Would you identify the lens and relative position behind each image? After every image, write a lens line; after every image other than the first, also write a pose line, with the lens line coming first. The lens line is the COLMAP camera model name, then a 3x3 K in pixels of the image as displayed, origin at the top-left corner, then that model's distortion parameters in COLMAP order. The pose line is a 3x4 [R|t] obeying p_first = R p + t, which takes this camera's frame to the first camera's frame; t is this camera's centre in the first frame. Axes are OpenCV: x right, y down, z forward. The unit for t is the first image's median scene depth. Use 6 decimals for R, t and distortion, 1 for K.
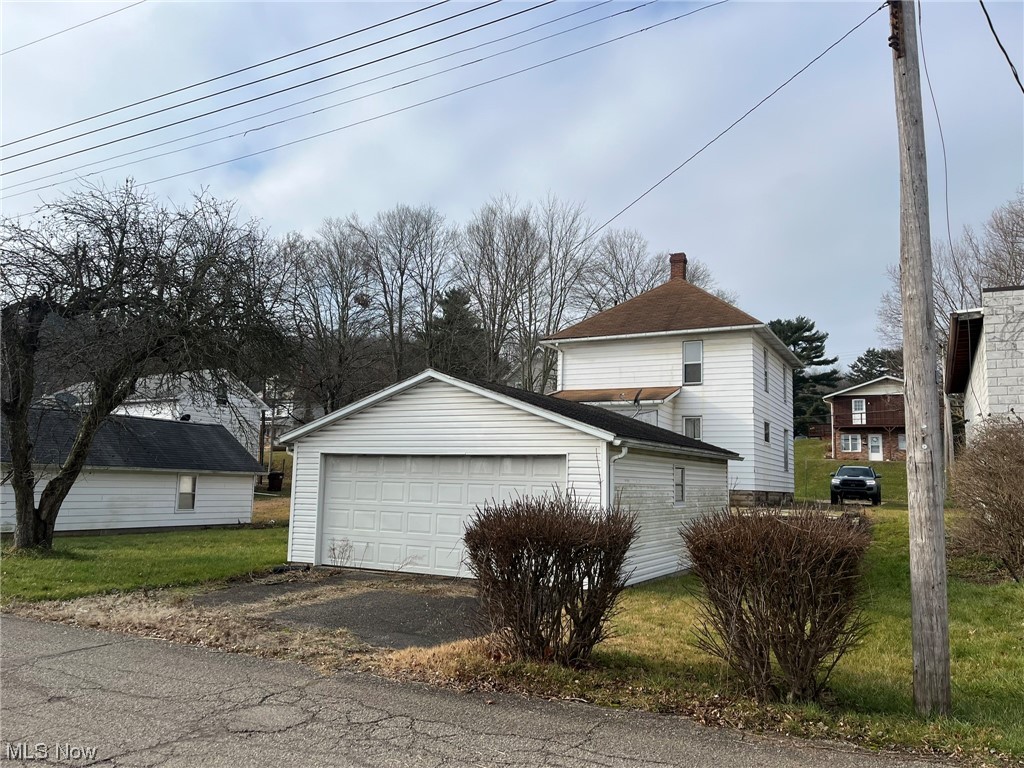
lens RADIAL K [[777.8, 0, 516.7], [0, 777.8, 377.6], [0, 0, 1]] dist [0.075720, -0.106210]
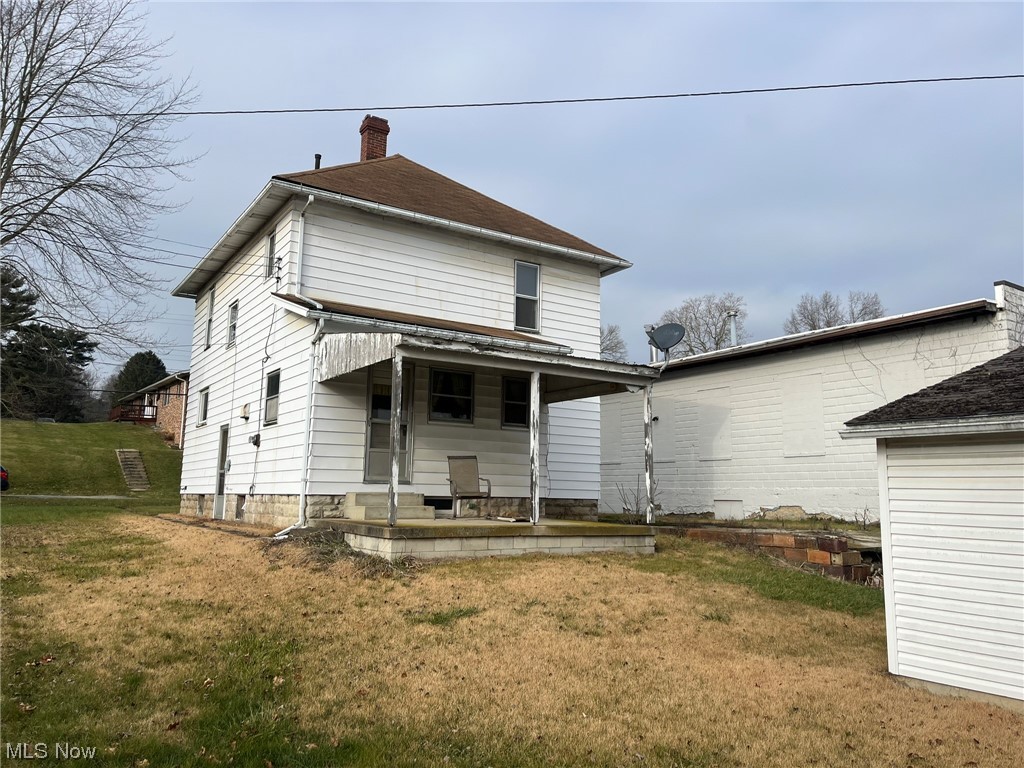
lens RADIAL K [[771.2, 0, 512.0], [0, 771.2, 384.0], [0, 0, 1]] dist [0.102755, -0.140966]
pose [[0.485463, 0.110089, 0.867298, -0.473829], [-0.126501, 0.990445, -0.054913, 0.131322], [-0.865057, -0.083056, 0.494751, 1.059845]]
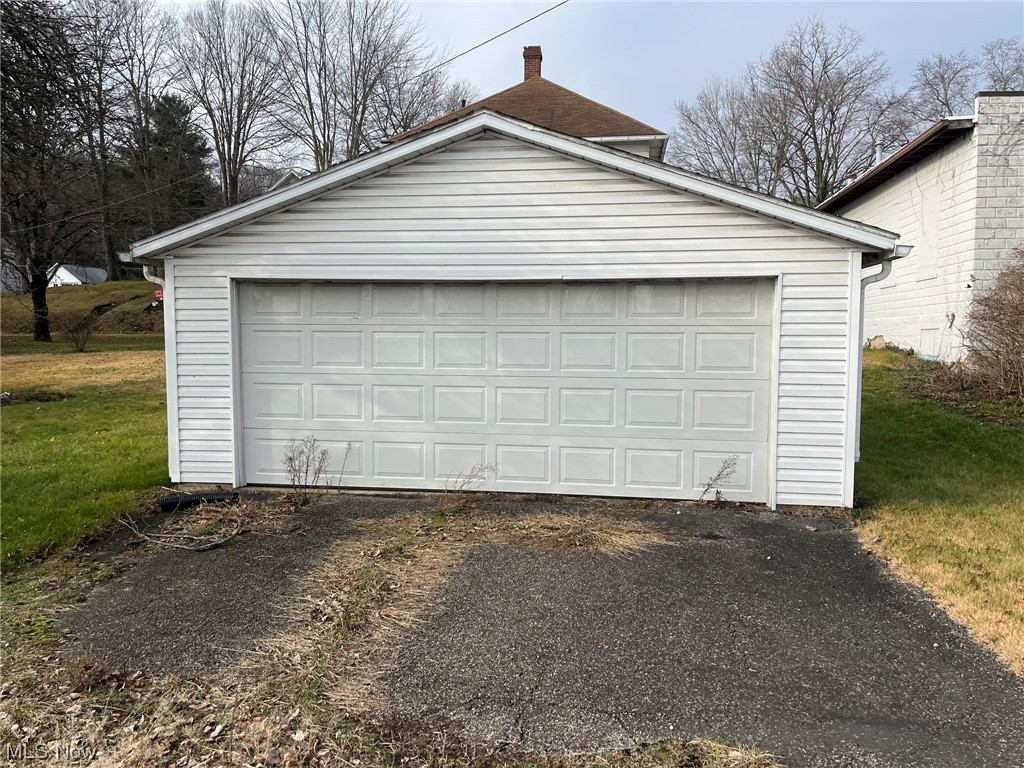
lens RADIAL K [[771.2, 0, 512.0], [0, 771.2, 384.0], [0, 0, 1]] dist [0.102755, -0.140966]
pose [[0.938915, -0.043272, 0.341419, -0.192745], [-0.027587, 0.979408, 0.199997, 0.042602], [-0.343043, -0.197199, 0.918387, 0.337038]]
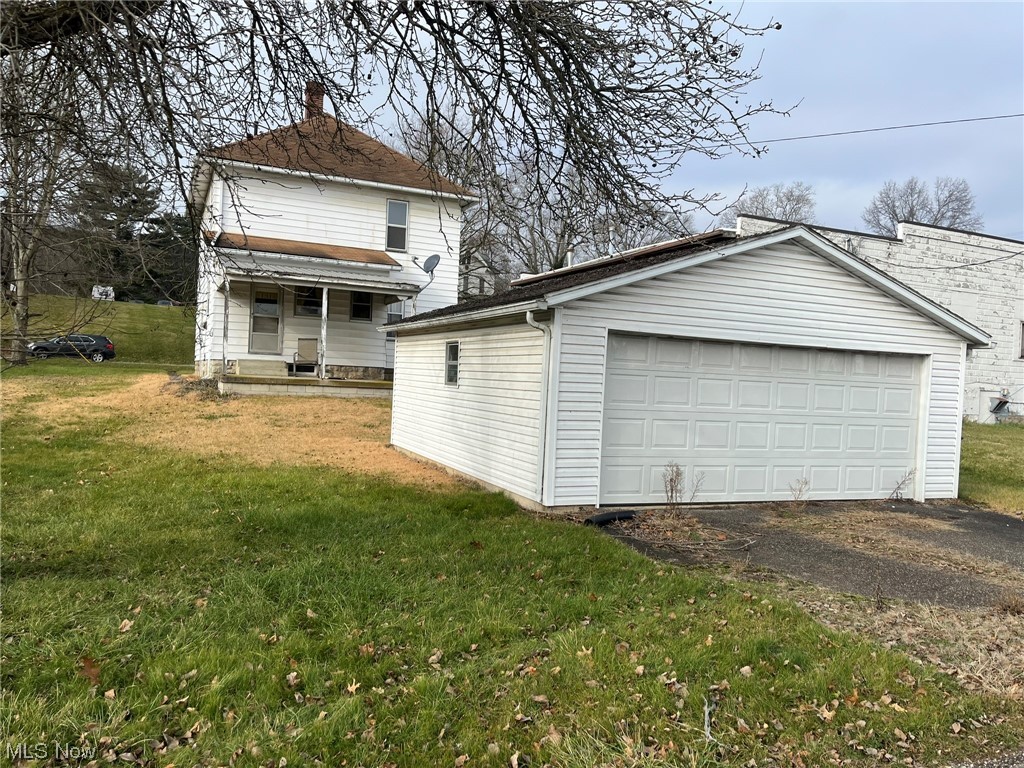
lens RADIAL K [[777.8, 0, 516.7], [0, 777.8, 377.6], [0, 0, 1]] dist [0.075720, -0.106210]
pose [[0.610360, 0.003121, 0.792118, -0.587932], [-0.138562, 0.984995, 0.102887, 0.060957], [-0.779911, -0.172555, 0.601634, 0.514358]]
